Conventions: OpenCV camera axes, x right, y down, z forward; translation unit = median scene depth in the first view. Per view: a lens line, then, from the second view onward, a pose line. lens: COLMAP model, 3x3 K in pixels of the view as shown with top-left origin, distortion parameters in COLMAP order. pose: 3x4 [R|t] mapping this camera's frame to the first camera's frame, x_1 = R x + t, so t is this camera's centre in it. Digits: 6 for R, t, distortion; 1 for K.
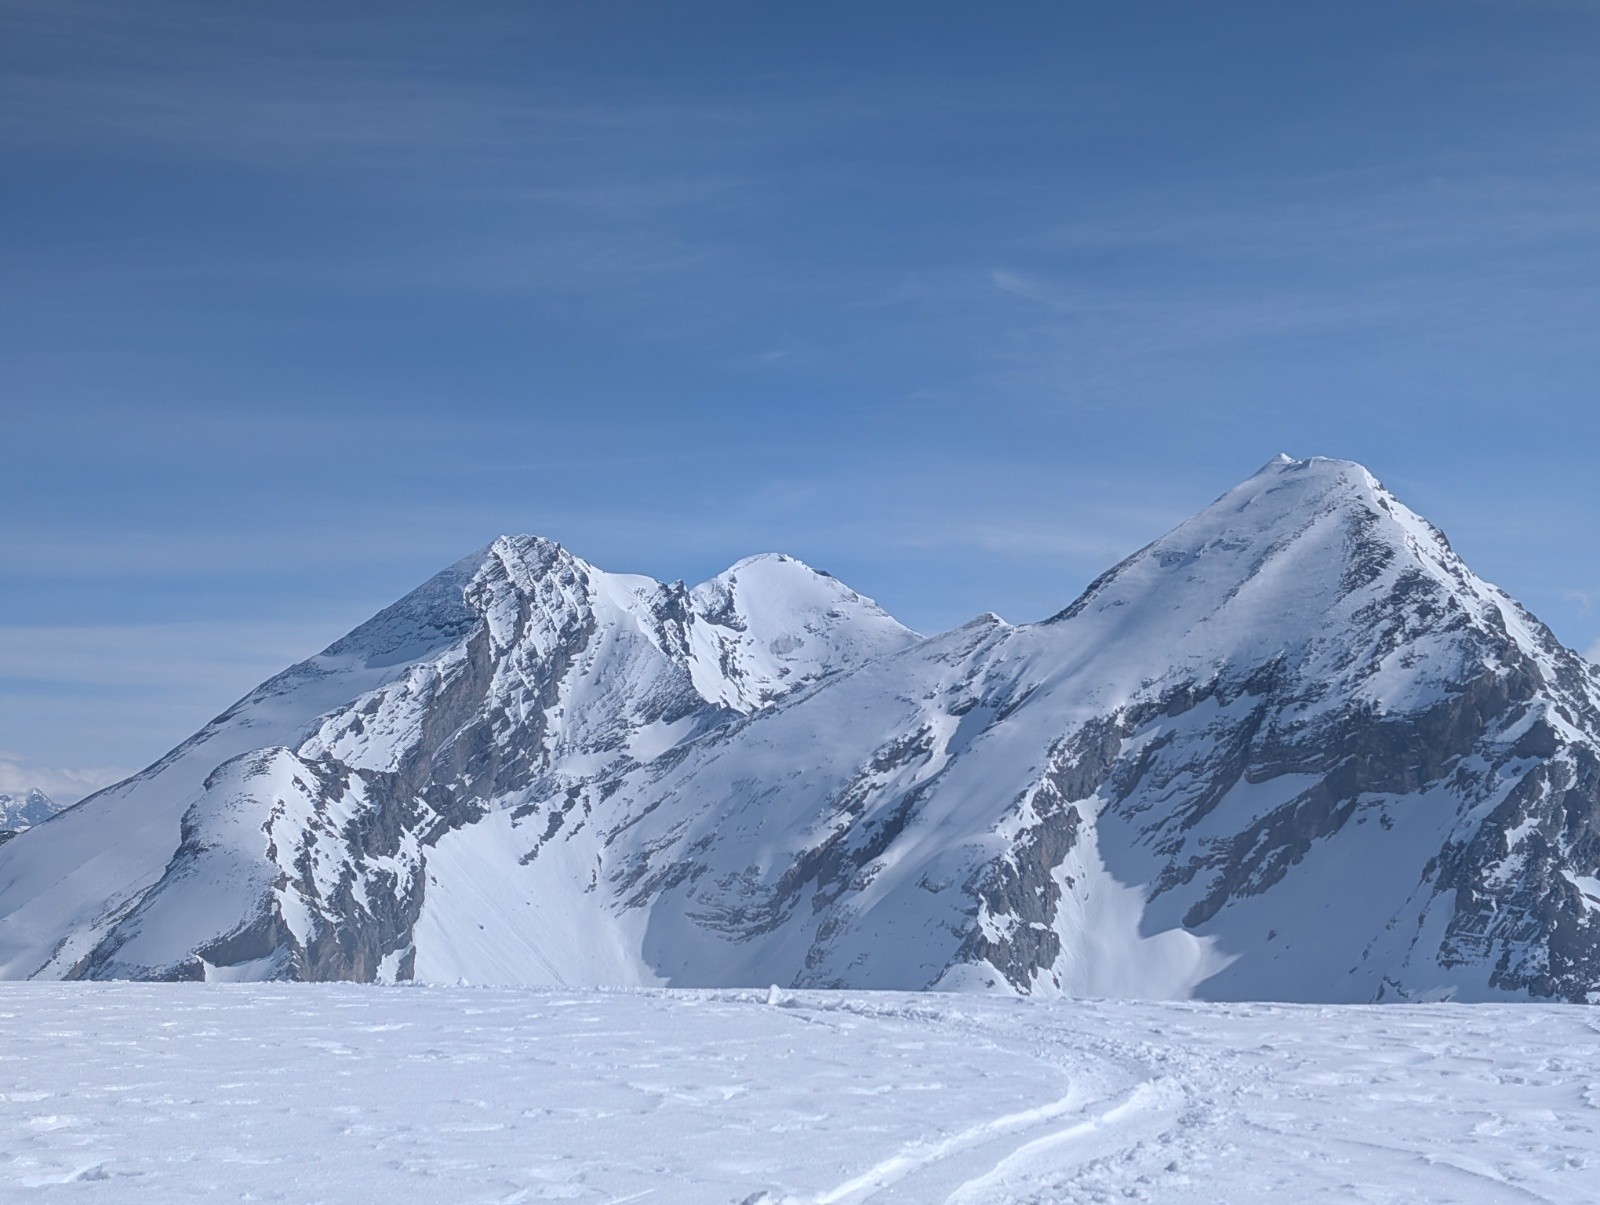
lens RADIAL K [[2158.7, 0, 799.2], [0, 2158.7, 603.4], [0, 0, 1]] dist [0.104412, 0.000000]
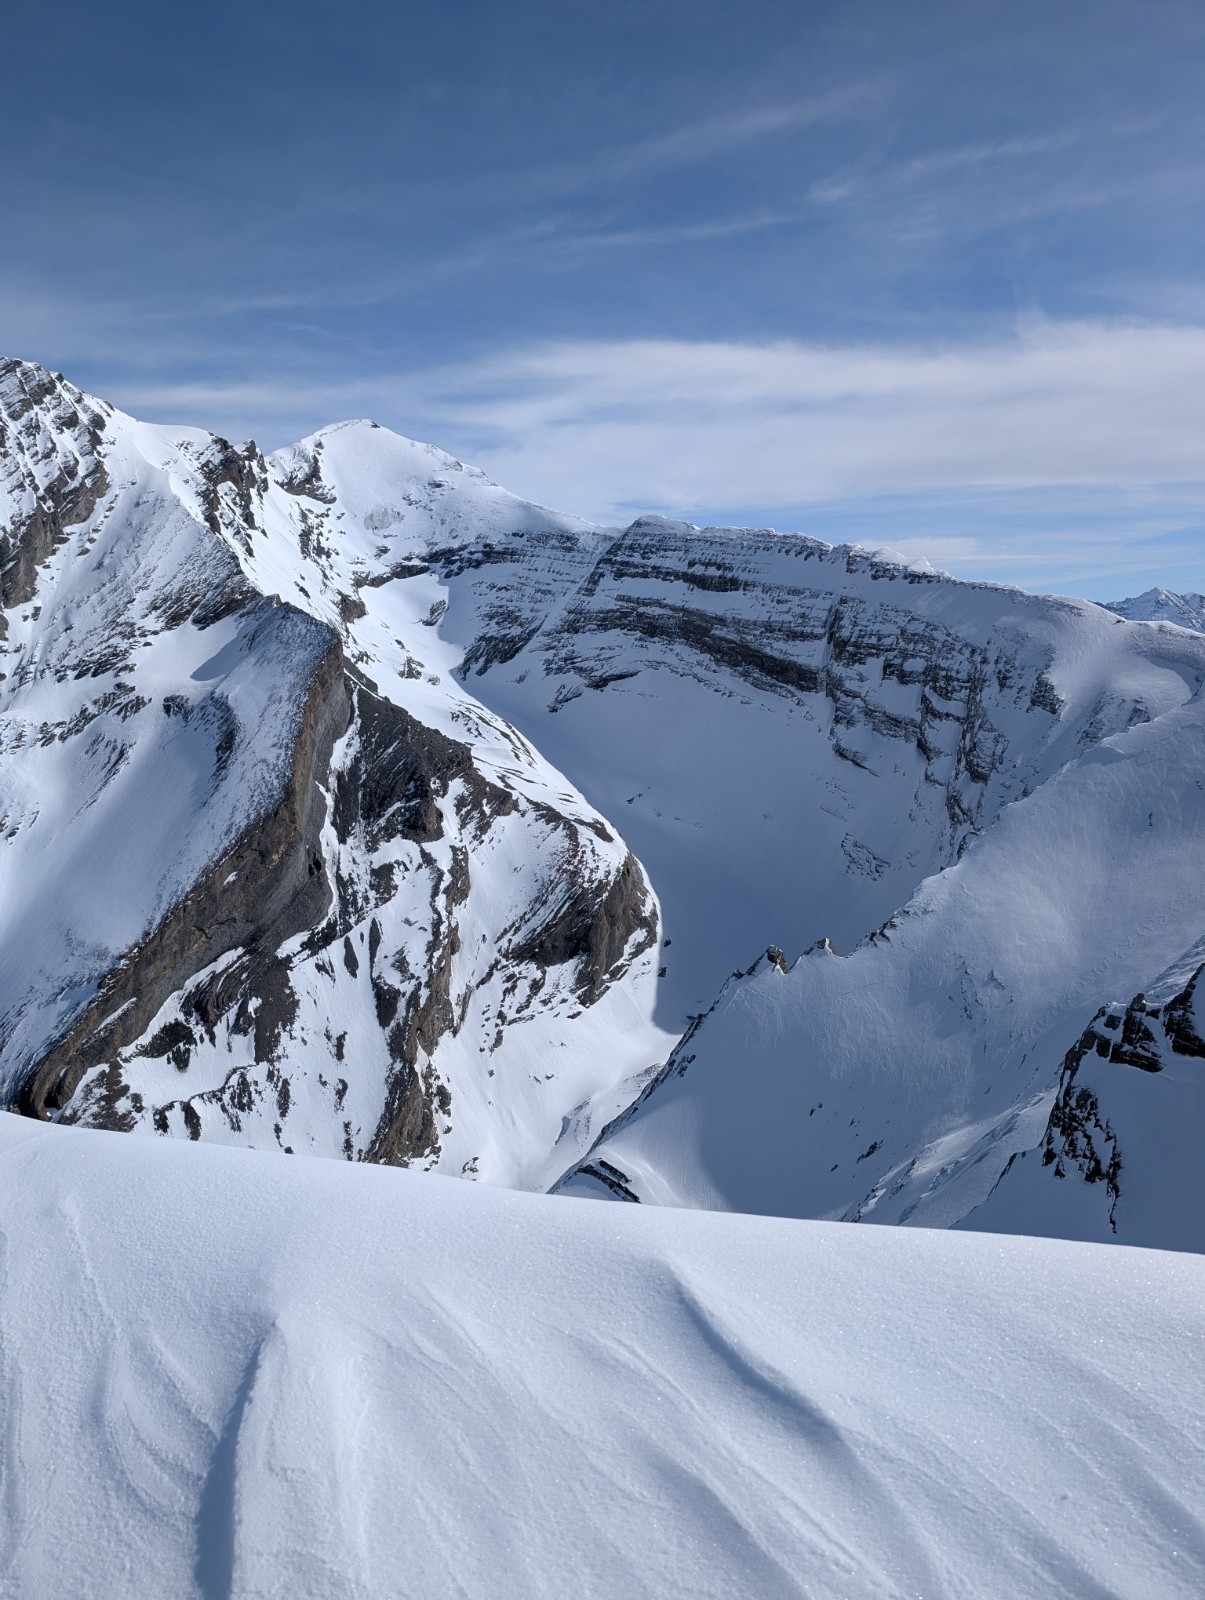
lens RADIAL K [[1110.2, 0, 585.9], [0, 1110.2, 796.9], [0, 0, 1]] dist [0.028720, 0.005186]
pose [[0.987462, -0.045878, 0.151044, 0.002310], [0.007894, 0.969991, 0.243014, 0.025360], [-0.157660, -0.238775, 0.958191, 0.690300]]
